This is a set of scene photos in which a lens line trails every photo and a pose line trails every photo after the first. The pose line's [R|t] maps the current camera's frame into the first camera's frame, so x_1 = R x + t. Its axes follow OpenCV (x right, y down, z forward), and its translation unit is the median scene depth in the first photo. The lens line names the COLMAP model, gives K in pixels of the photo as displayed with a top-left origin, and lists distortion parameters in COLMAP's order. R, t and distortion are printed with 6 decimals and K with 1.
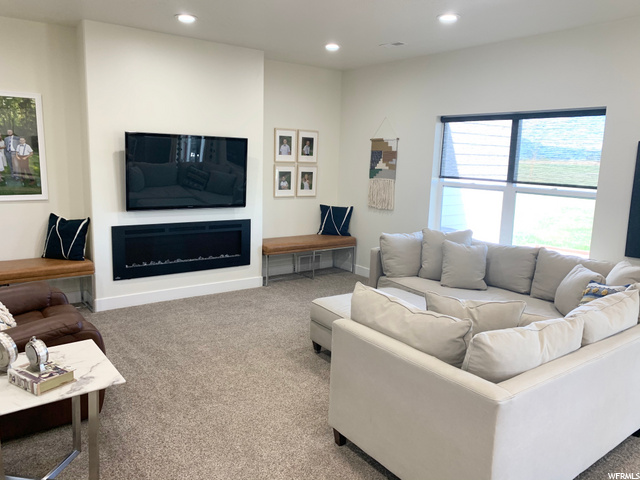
lens RADIAL K [[471.6, 0, 320.5], [0, 471.6, 228.2], [0, 0, 1]] dist [-0.000947, -0.001464]
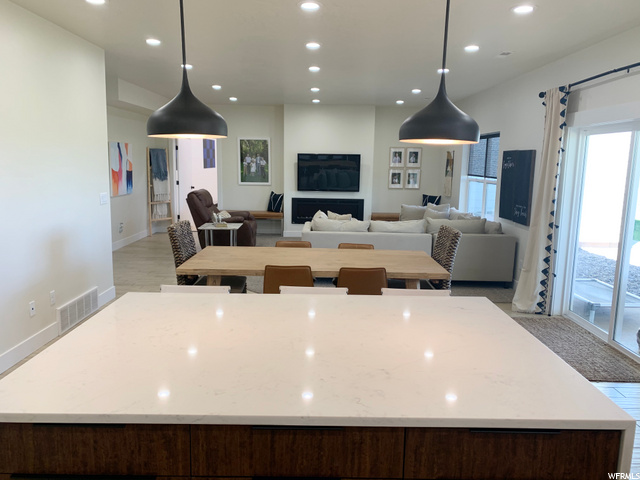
lens RADIAL K [[490.5, 0, 317.1], [0, 490.5, 238.0], [0, 0, 1]] dist [0.042686, -0.041534]
pose [[0.808590, 0.073301, -0.583789, 0.835349], [-0.075793, 0.996919, 0.020197, 0.108246], [0.583471, 0.027916, 0.811654, -0.640364]]
